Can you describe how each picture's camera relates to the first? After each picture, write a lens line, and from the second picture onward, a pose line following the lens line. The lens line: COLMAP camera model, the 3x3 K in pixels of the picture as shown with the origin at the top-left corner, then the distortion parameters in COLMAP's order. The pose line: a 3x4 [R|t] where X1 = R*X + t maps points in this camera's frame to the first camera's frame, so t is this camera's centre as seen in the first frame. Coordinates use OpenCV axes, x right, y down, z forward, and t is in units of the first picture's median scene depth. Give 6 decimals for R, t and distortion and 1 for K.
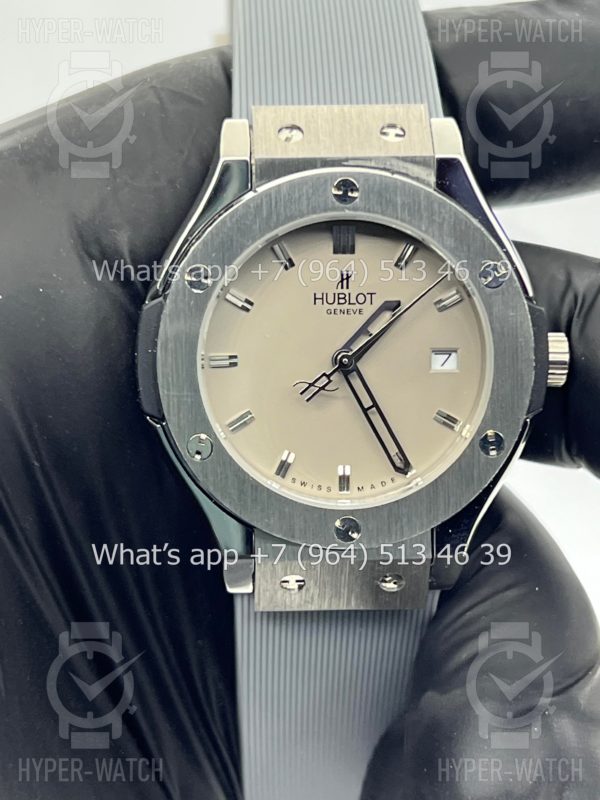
lens RADIAL K [[1893.8, 0, 298.3], [0, 1893.8, 398.7], [0, 0, 1]] dist [0.257353, 0.000000]
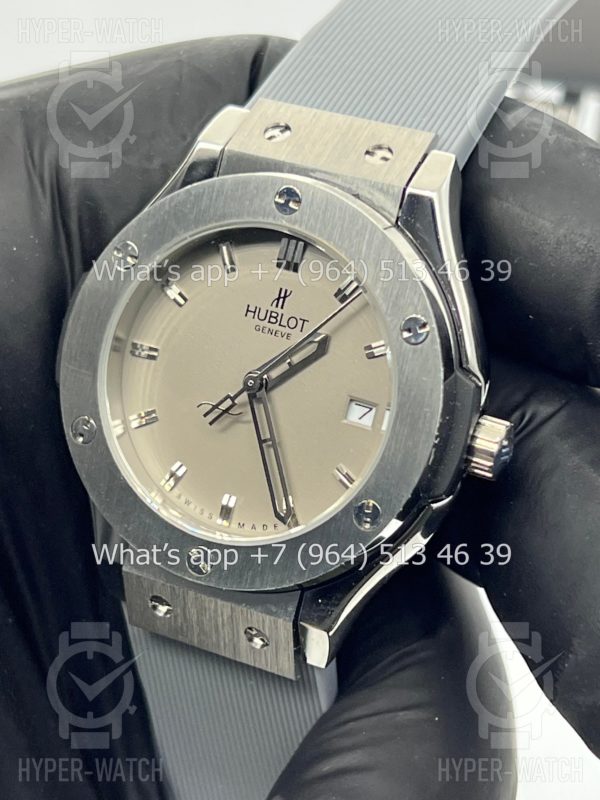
lens RADIAL K [[1893.8, 0, 300.4], [0, 1893.8, 397.5], [0, 0, 1]] dist [0.257353, 0.000000]
pose [[0.865503, 0.255003, -0.431136, 0.437014], [-0.272600, 0.961883, 0.021679, -0.039102], [0.420231, 0.098765, 0.902026, 0.187796]]
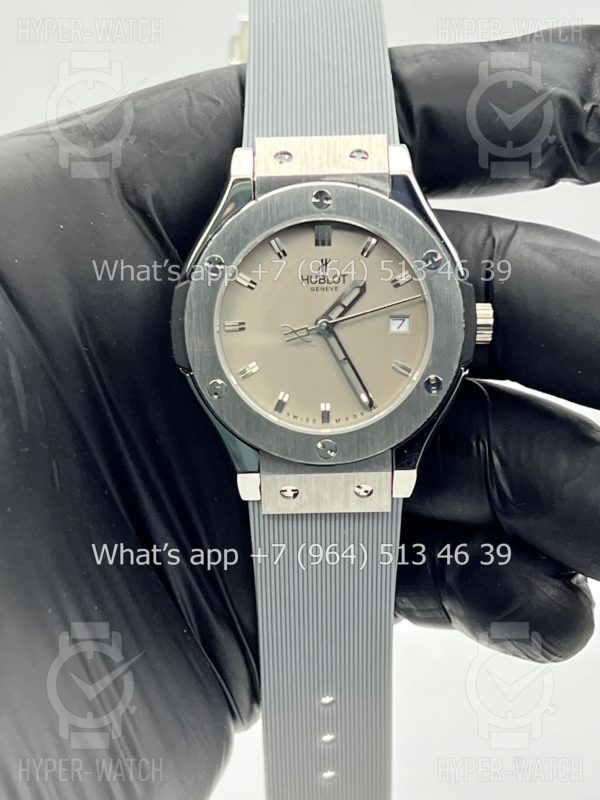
lens RADIAL K [[1893.8, 0, 298.8], [0, 1893.8, 406.3], [0, 0, 1]] dist [0.257353, 0.000000]
pose [[0.998179, -0.009935, -0.059490, 0.085958], [0.009276, 0.999893, -0.011346, 0.052828], [0.059597, 0.010774, 0.998164, -0.348148]]
